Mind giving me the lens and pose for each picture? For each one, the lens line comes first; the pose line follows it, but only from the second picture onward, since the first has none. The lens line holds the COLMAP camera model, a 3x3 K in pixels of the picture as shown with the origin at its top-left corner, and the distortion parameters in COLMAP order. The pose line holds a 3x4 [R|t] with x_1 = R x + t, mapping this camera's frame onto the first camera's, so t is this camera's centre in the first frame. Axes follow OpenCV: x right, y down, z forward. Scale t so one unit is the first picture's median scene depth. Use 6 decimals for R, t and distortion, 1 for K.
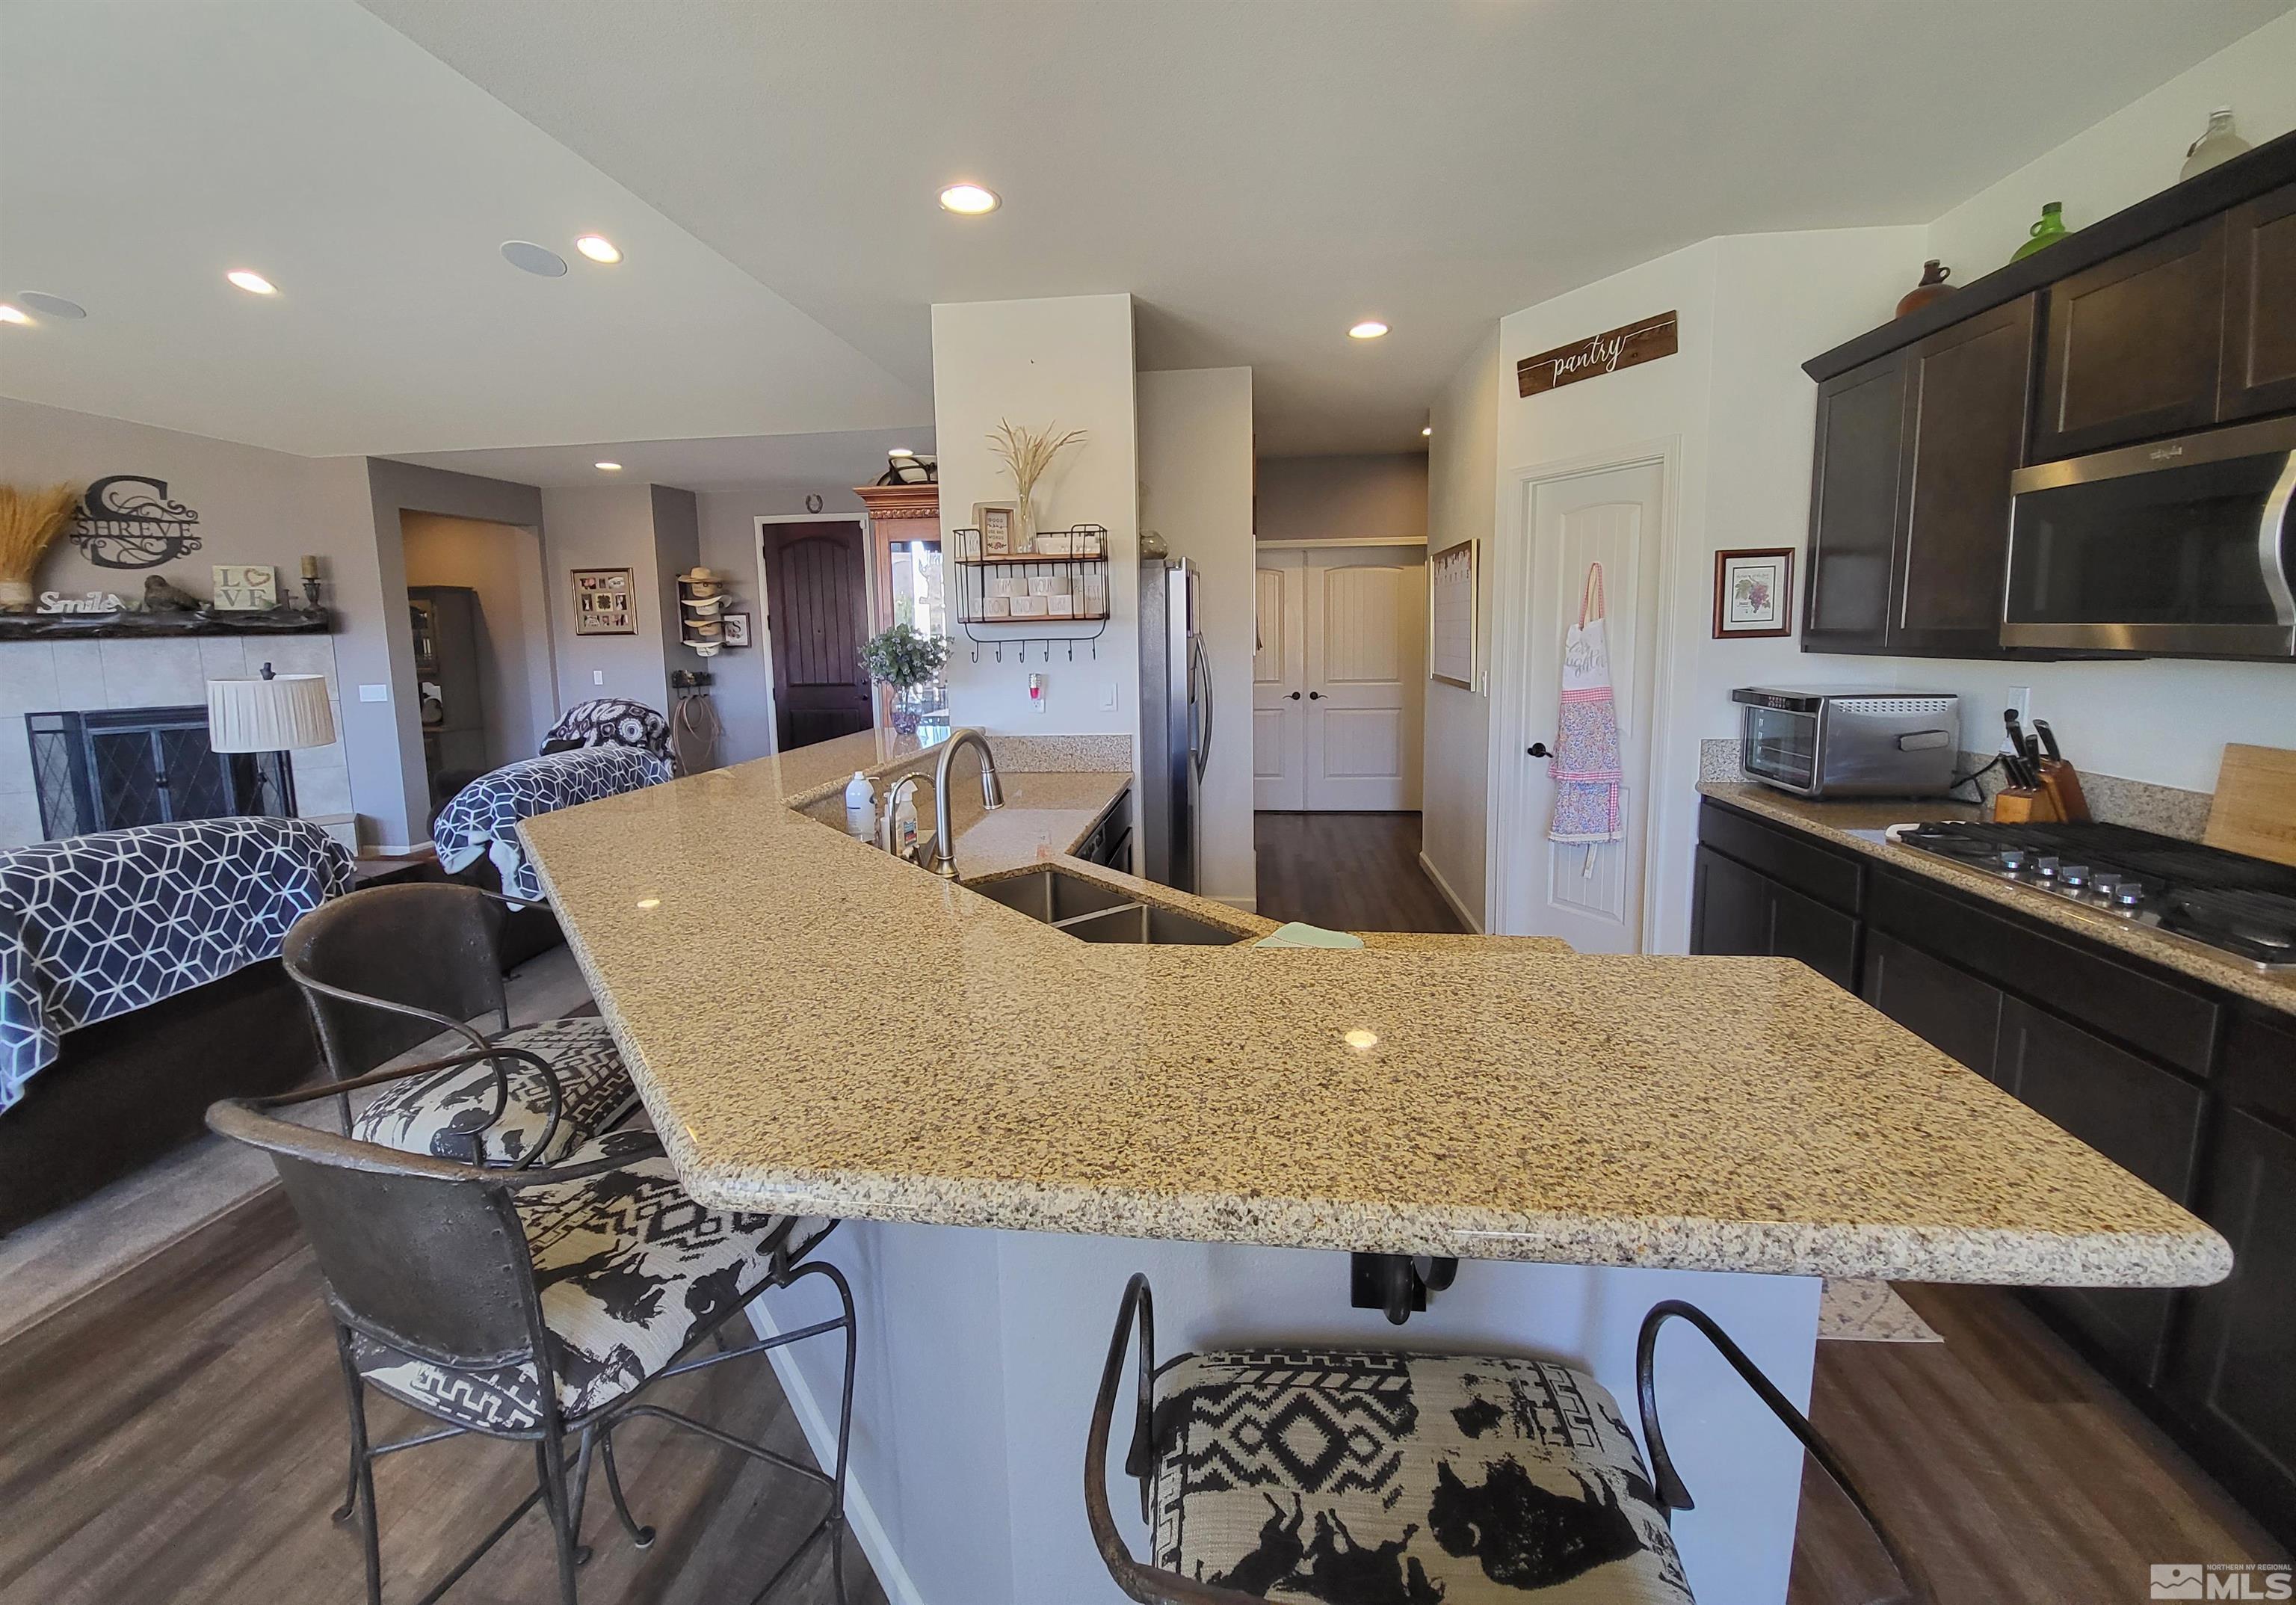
lens RADIAL K [[910.7, 0, 1132.3], [0, 910.7, 740.2], [0, 0, 1]] dist [-0.019176, -0.001817]
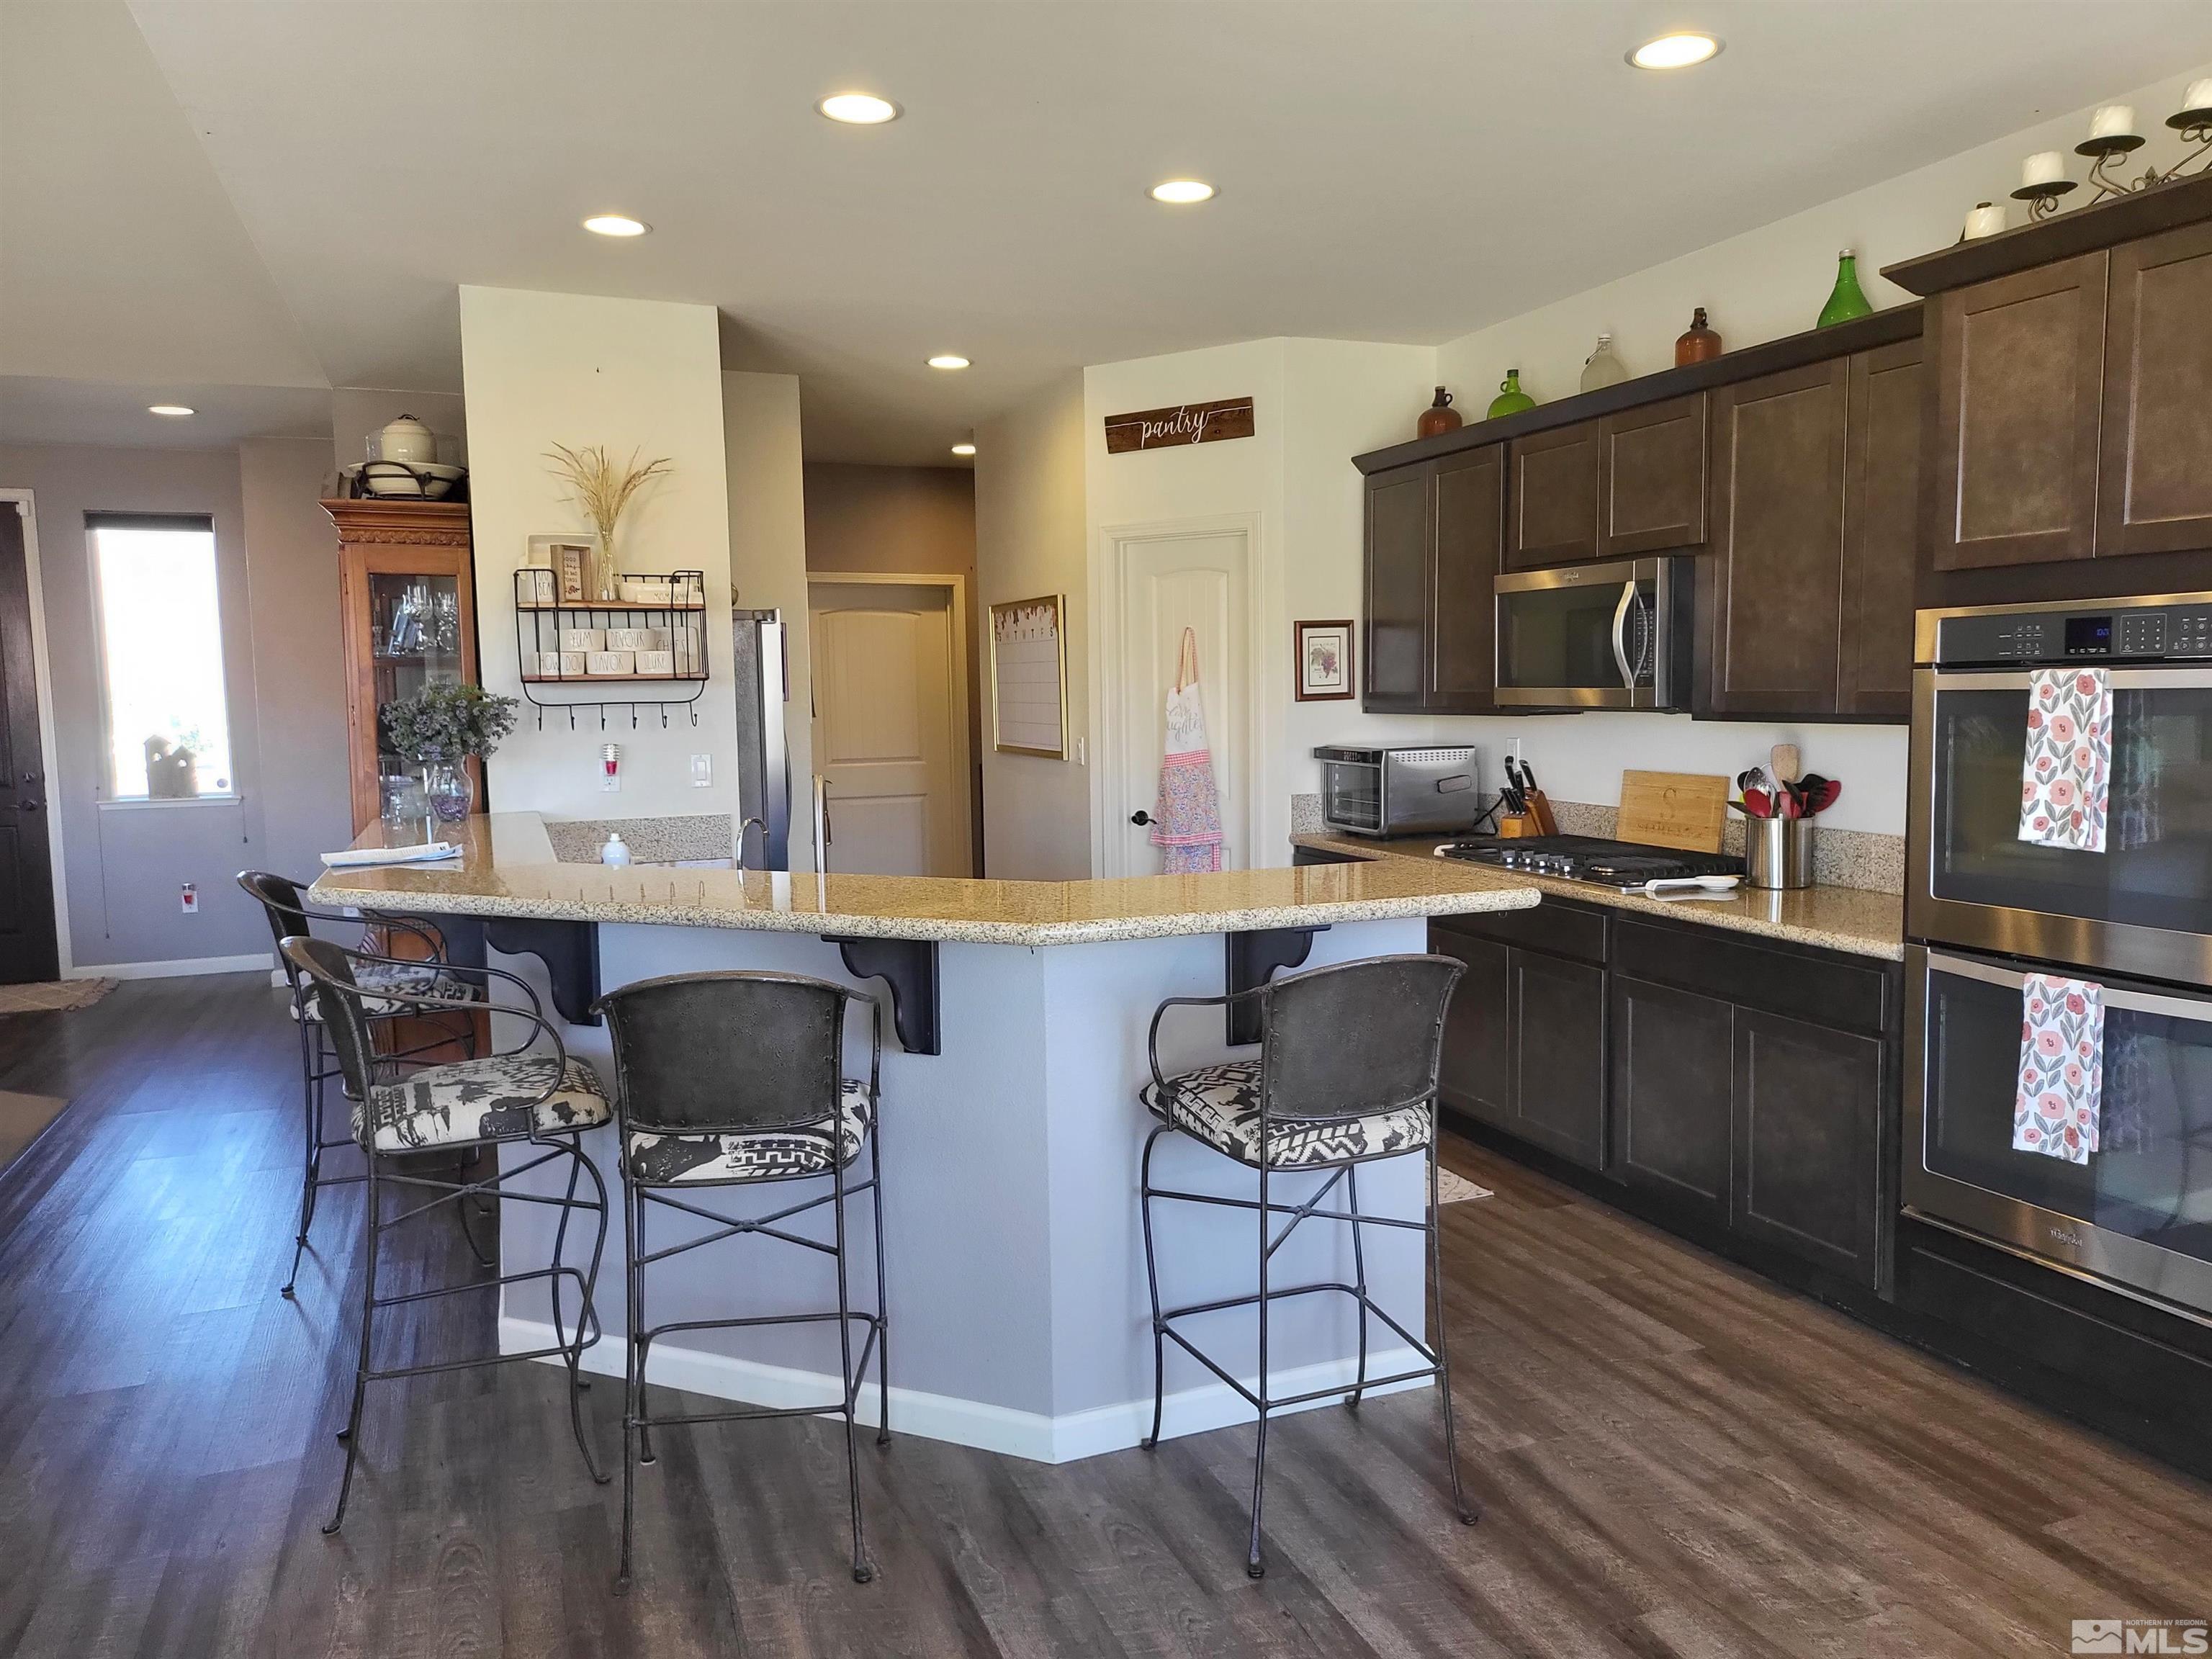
lens RADIAL K [[1548.2, 0, 1110.2], [0, 1548.2, 823.1], [0, 0, 1]] dist [0.037181, -0.028019]
pose [[0.877113, -0.036419, 0.478901, -0.463506], [0.054838, 0.998194, -0.024528, 0.069162], [-0.477142, 0.047775, 0.877526, -0.537280]]
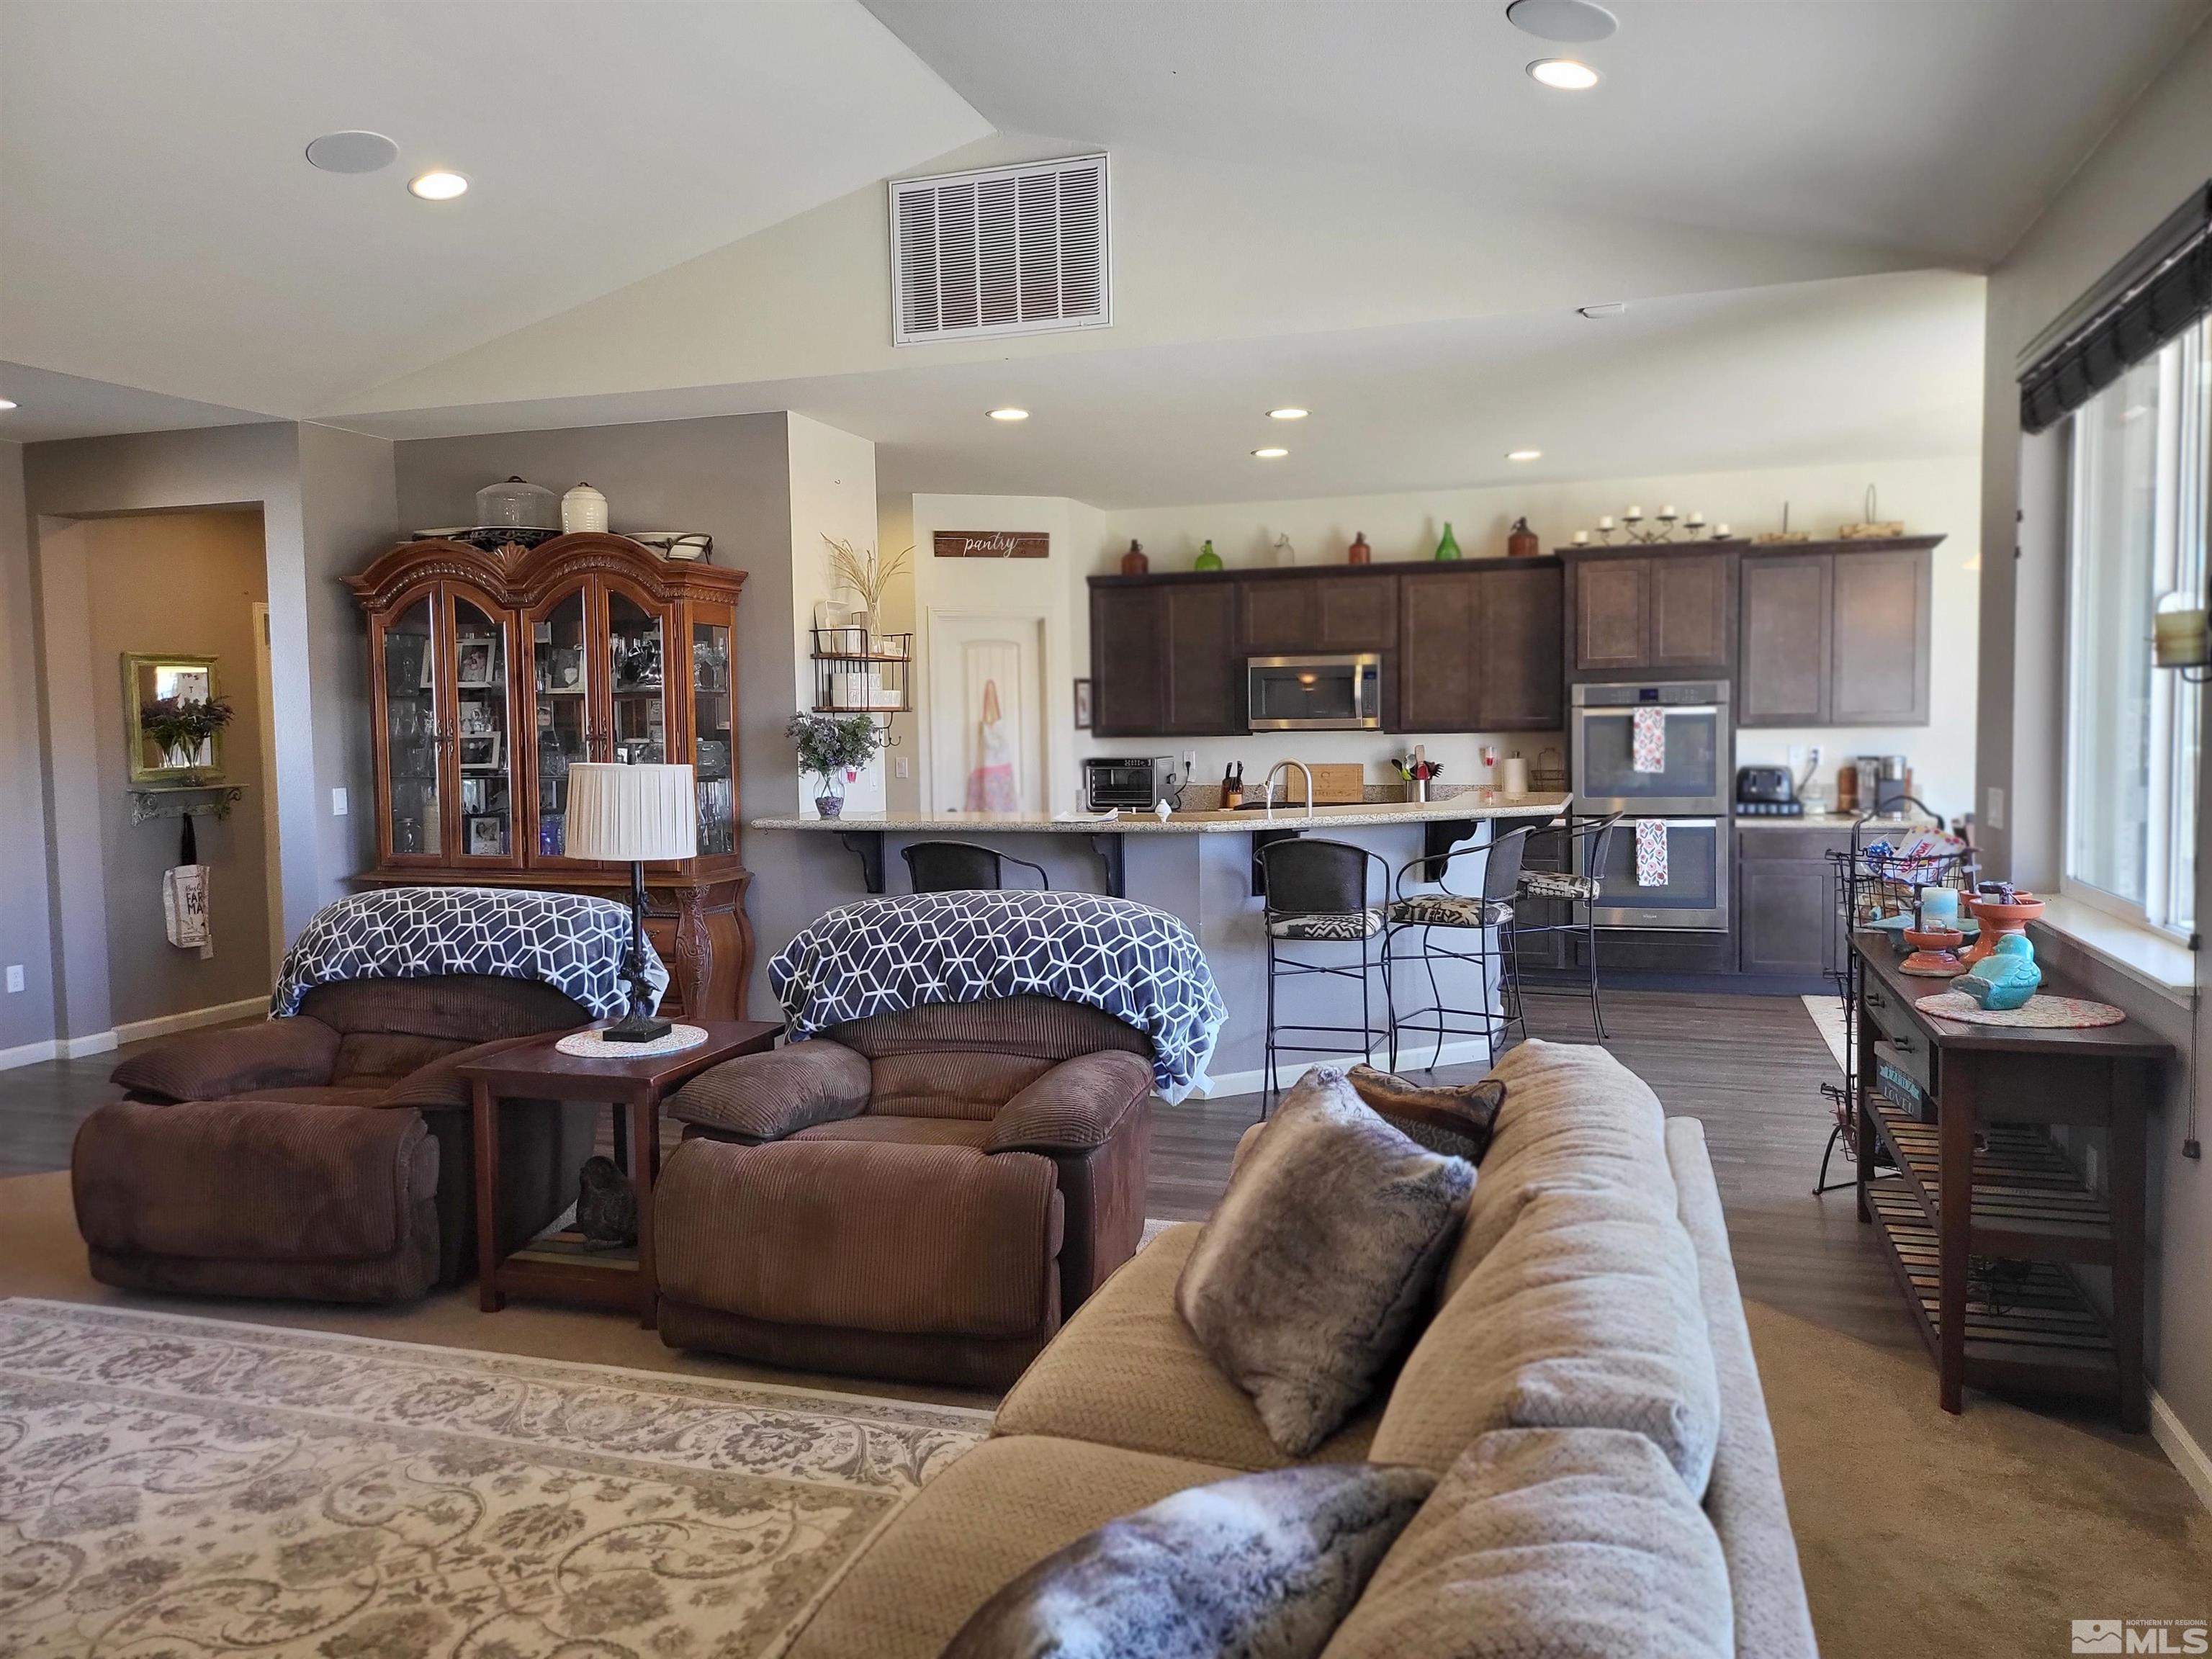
lens RADIAL K [[1548.2, 0, 1107.6], [0, 1548.2, 807.7], [0, 0, 1]] dist [0.037181, -0.028019]
pose [[0.206059, -0.033913, 0.977952, -2.240175], [0.126117, 0.991984, 0.007827, 0.016877], [-0.970378, 0.121724, 0.208684, 0.368106]]
